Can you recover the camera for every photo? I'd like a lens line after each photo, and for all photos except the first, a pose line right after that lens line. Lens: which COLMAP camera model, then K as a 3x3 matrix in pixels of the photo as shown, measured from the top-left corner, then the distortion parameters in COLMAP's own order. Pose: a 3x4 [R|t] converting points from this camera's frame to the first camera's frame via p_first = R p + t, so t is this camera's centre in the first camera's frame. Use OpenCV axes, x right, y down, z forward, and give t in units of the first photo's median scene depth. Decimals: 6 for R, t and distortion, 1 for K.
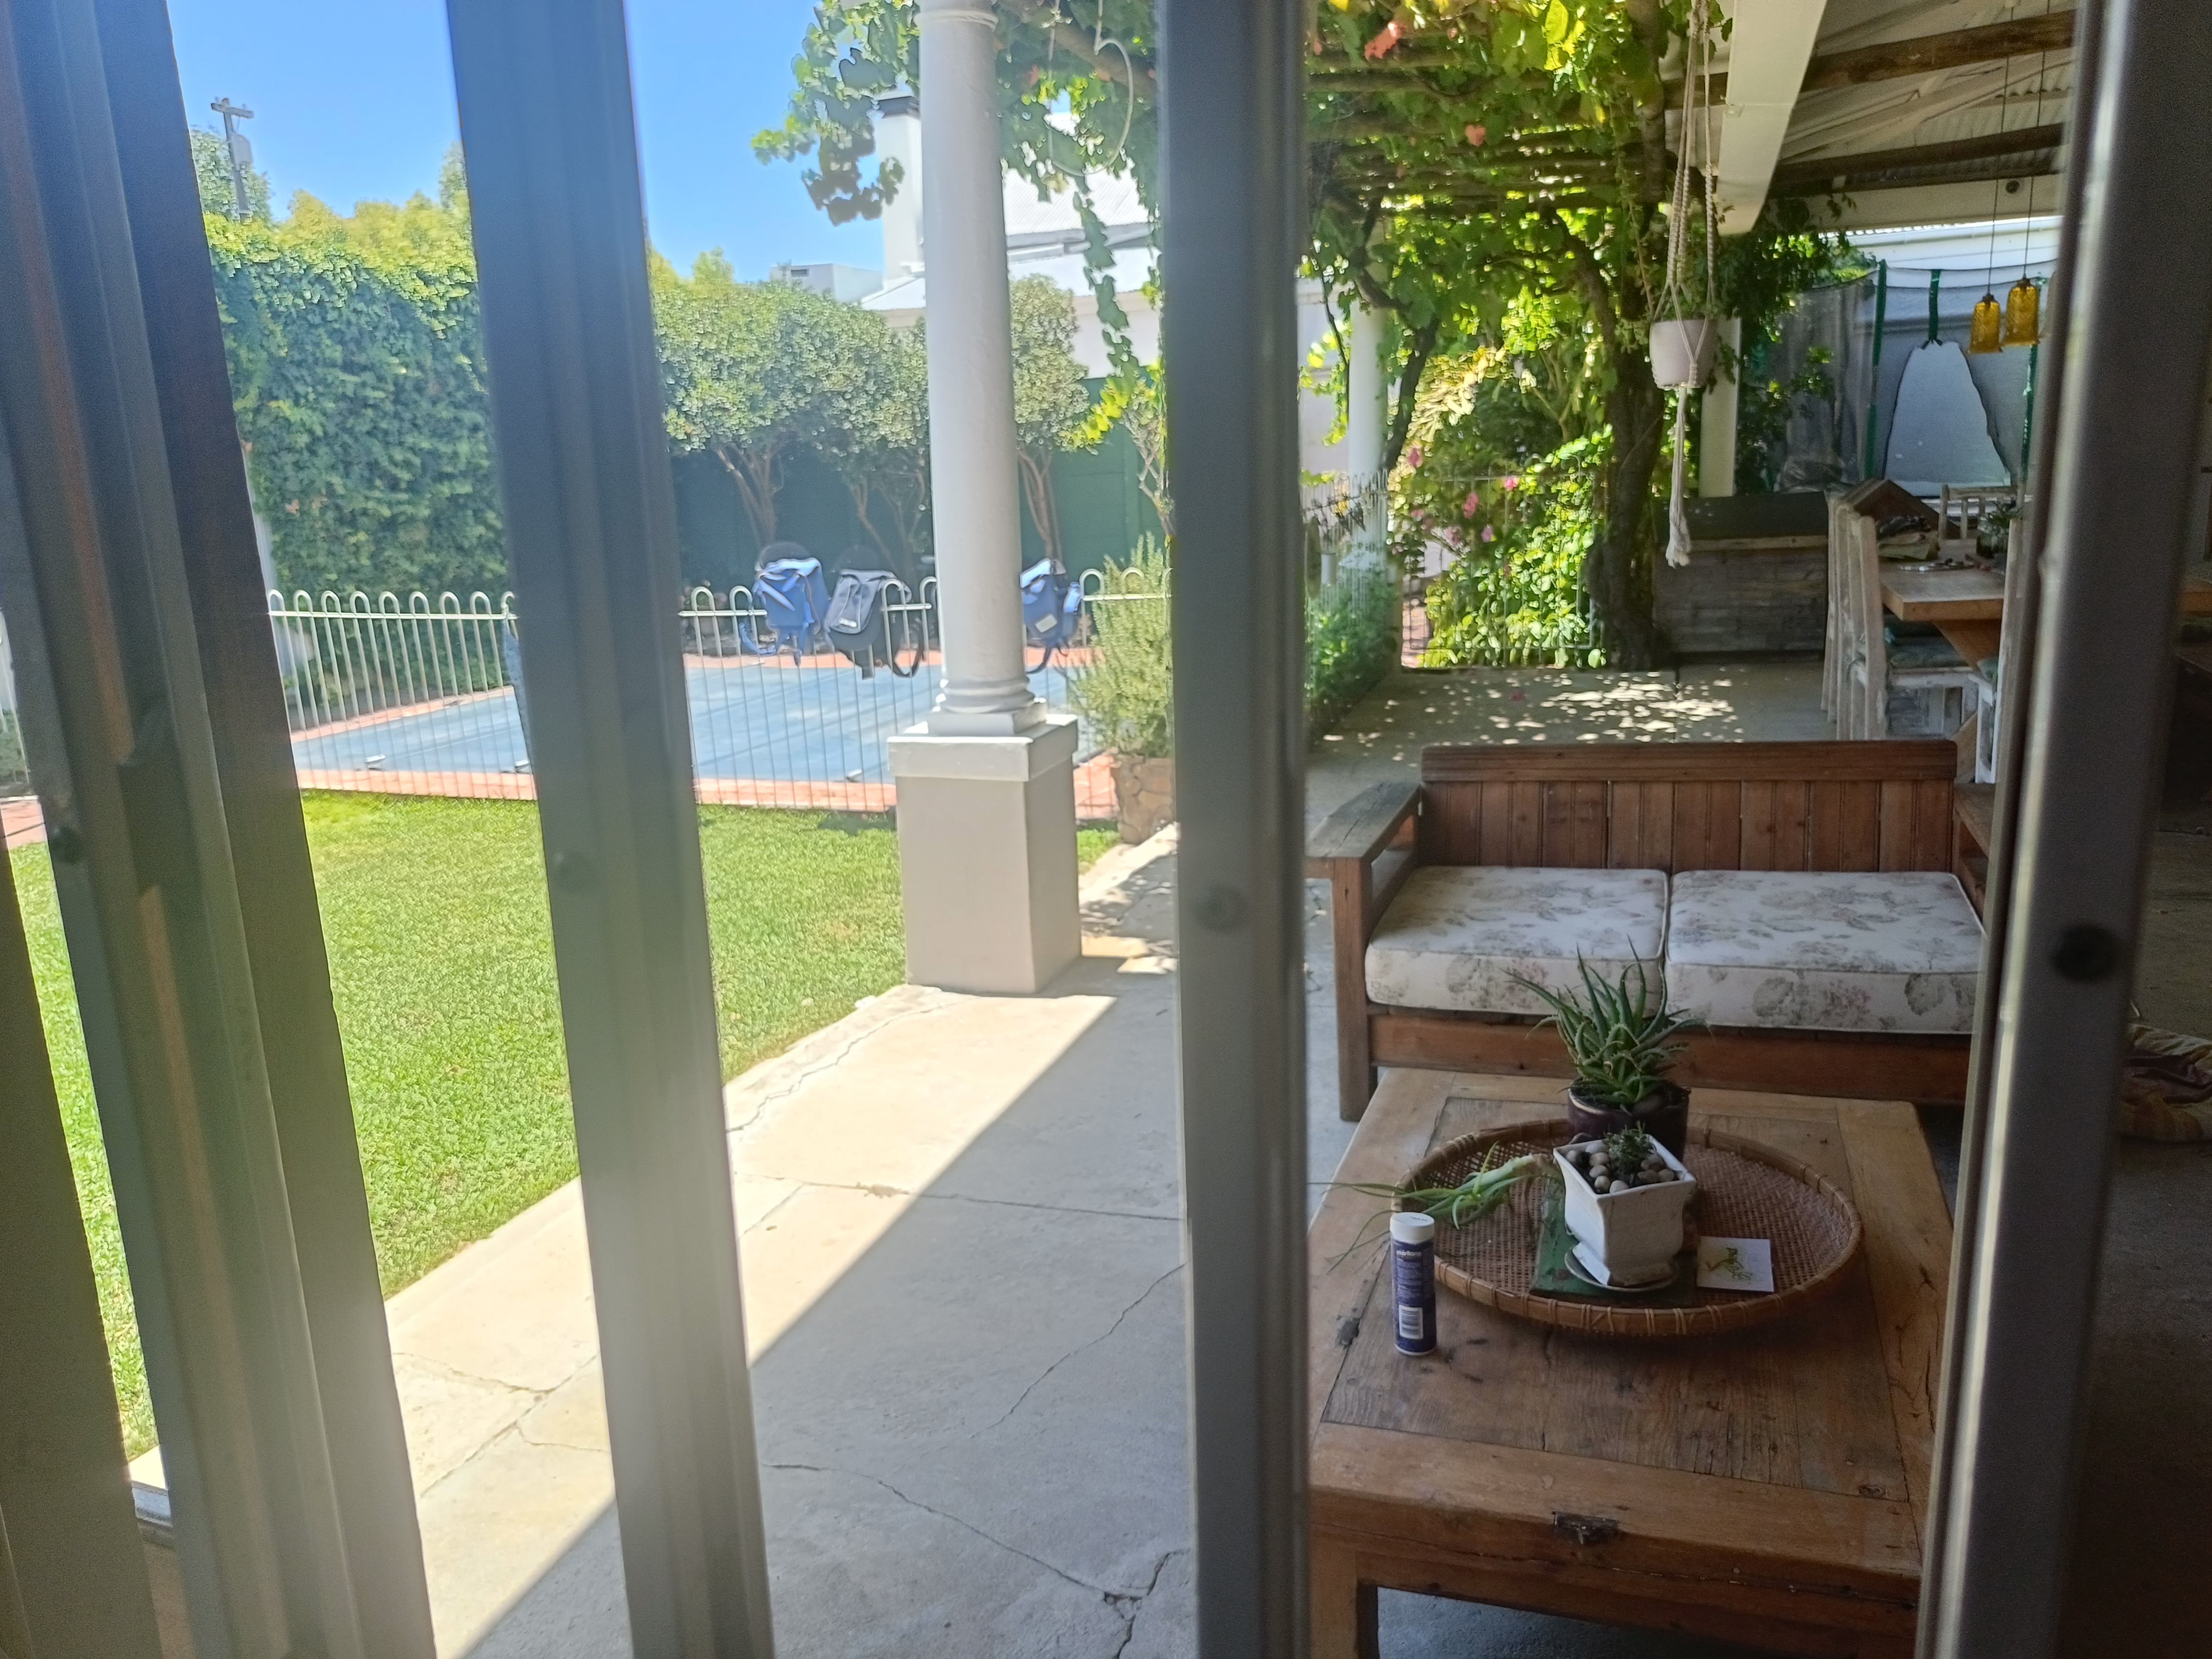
lens RADIAL K [[1664.3, 0, 1028.1], [0, 1664.3, 858.9], [0, 0, 1]] dist [0.018809, -0.007514]
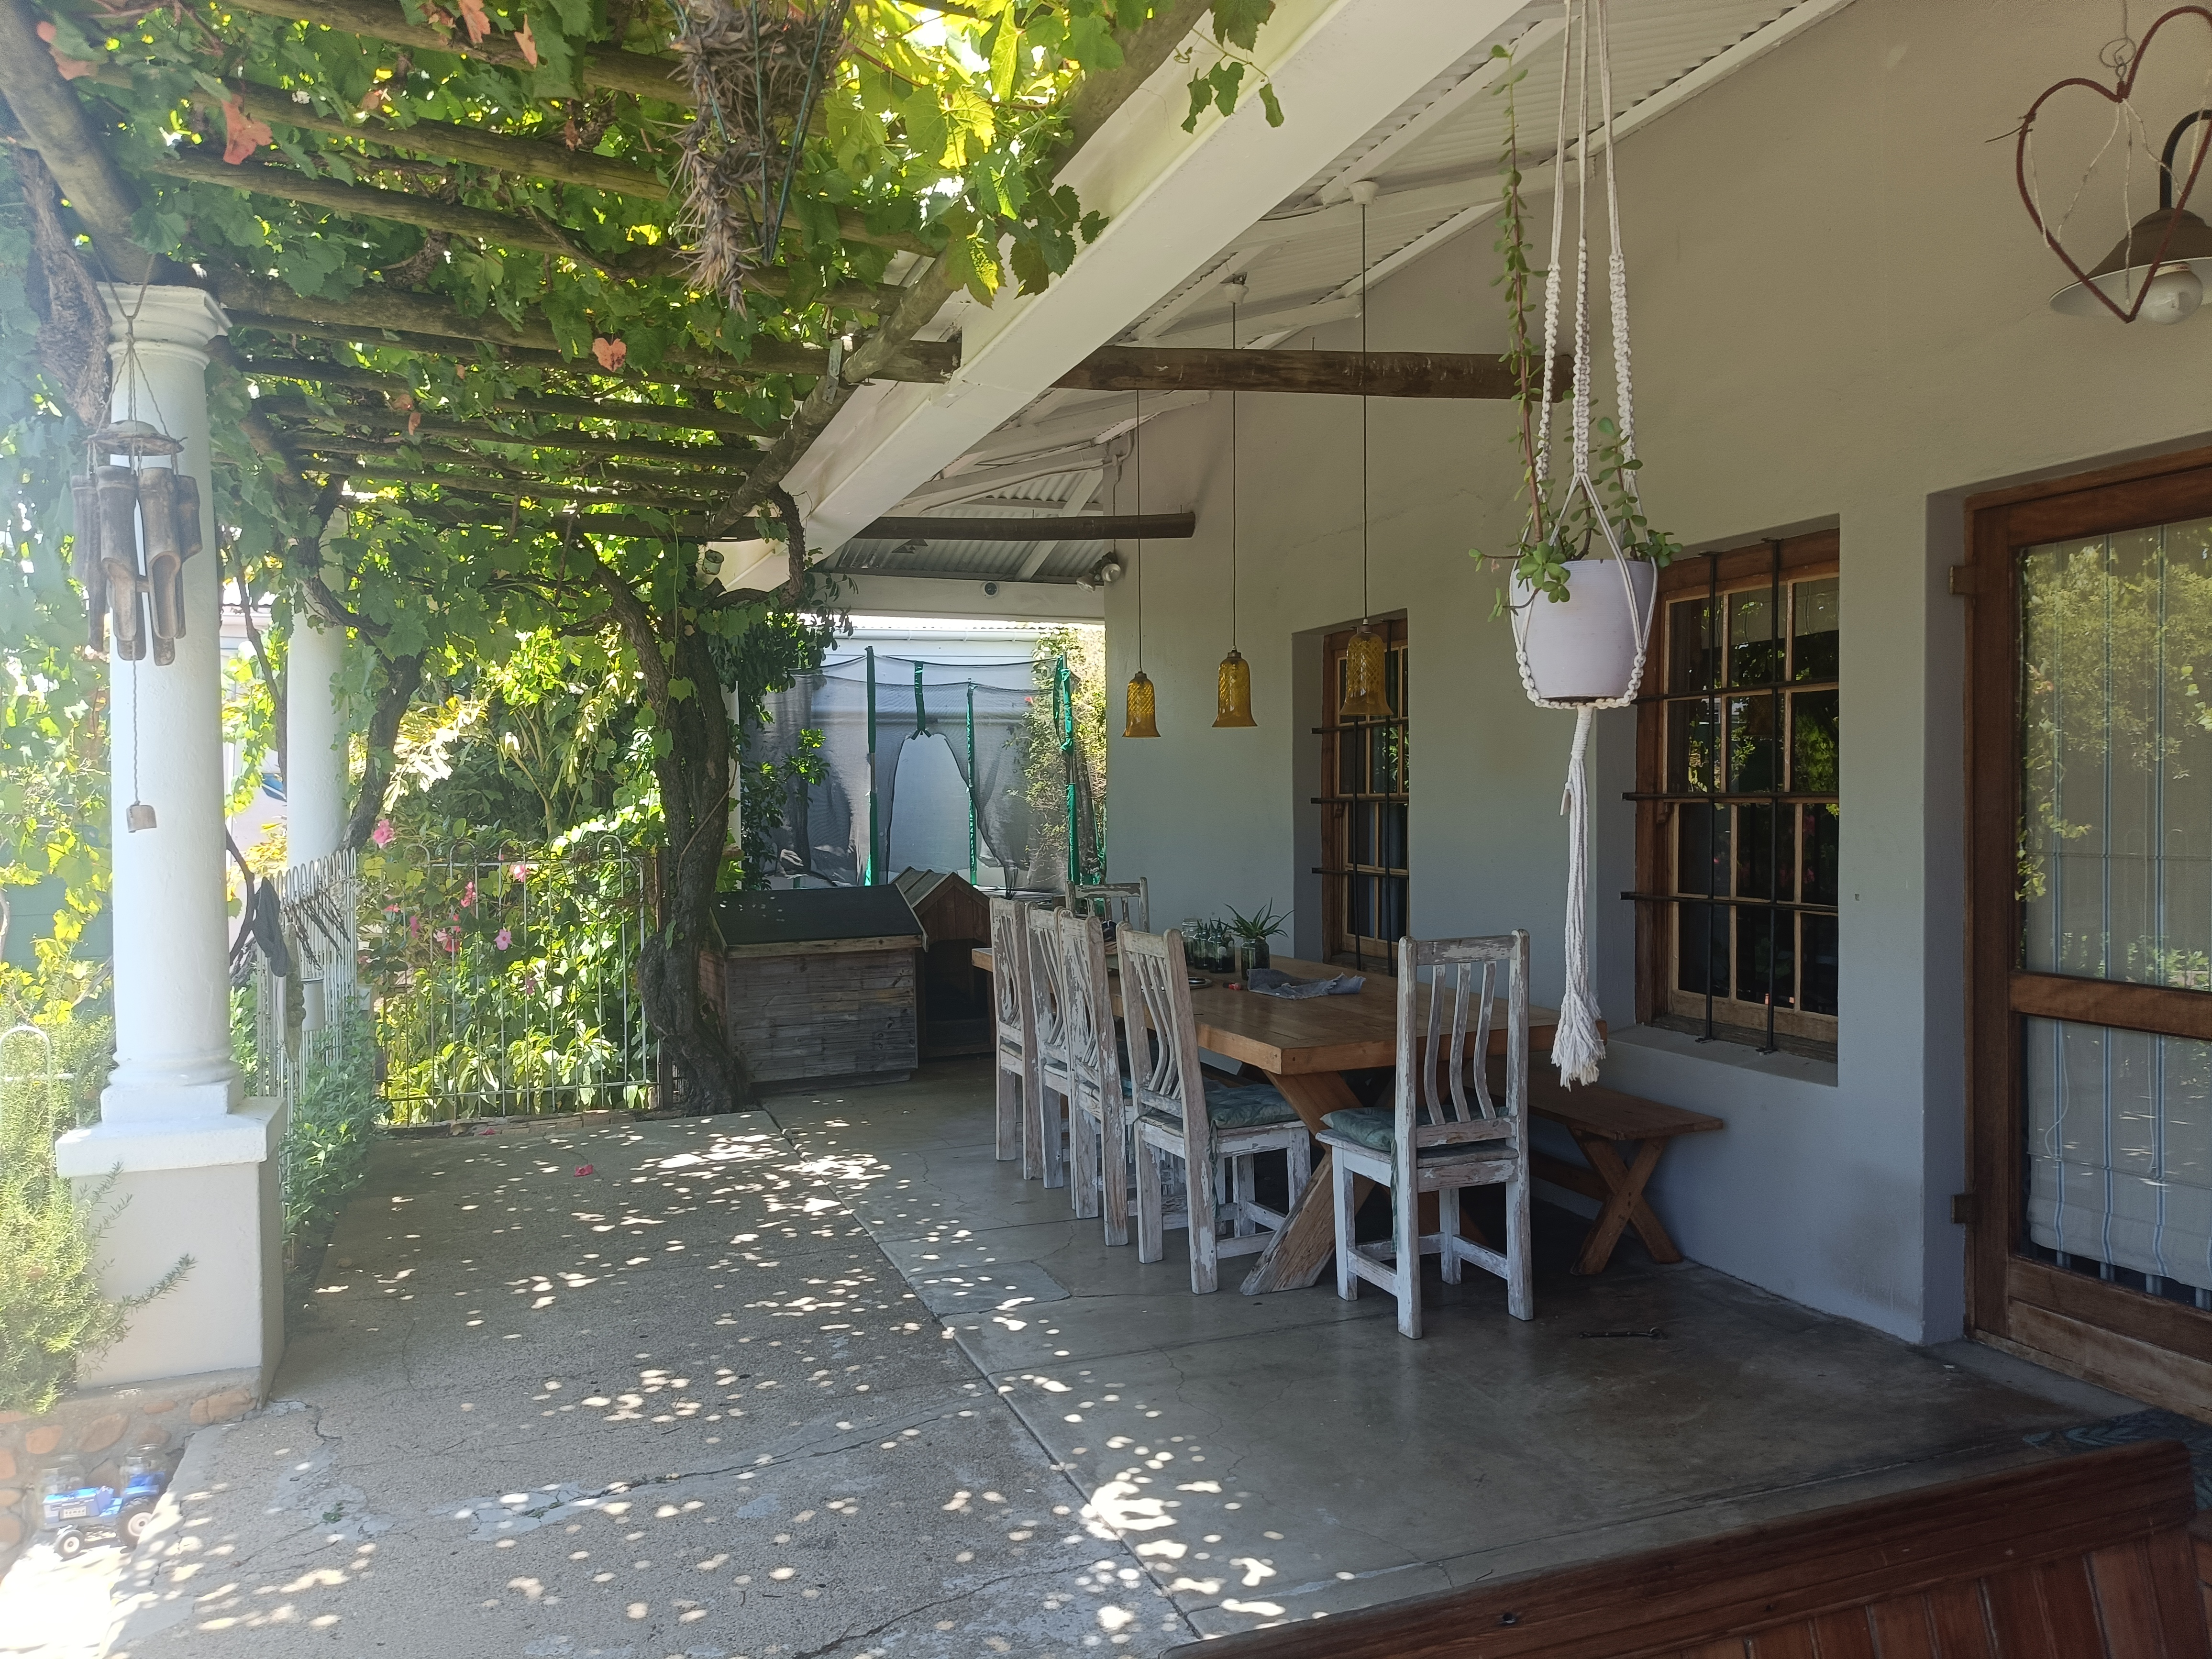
lens RADIAL K [[1650.0, 0, 1119.4], [0, 1650.0, 810.1], [0, 0, 1]] dist [0.024549, -0.011343]
pose [[0.752427, 0.036358, 0.657671, 0.000217], [0.130068, 0.970613, -0.202466, -0.069028], [-0.645706, 0.237882, 0.725587, 0.294007]]
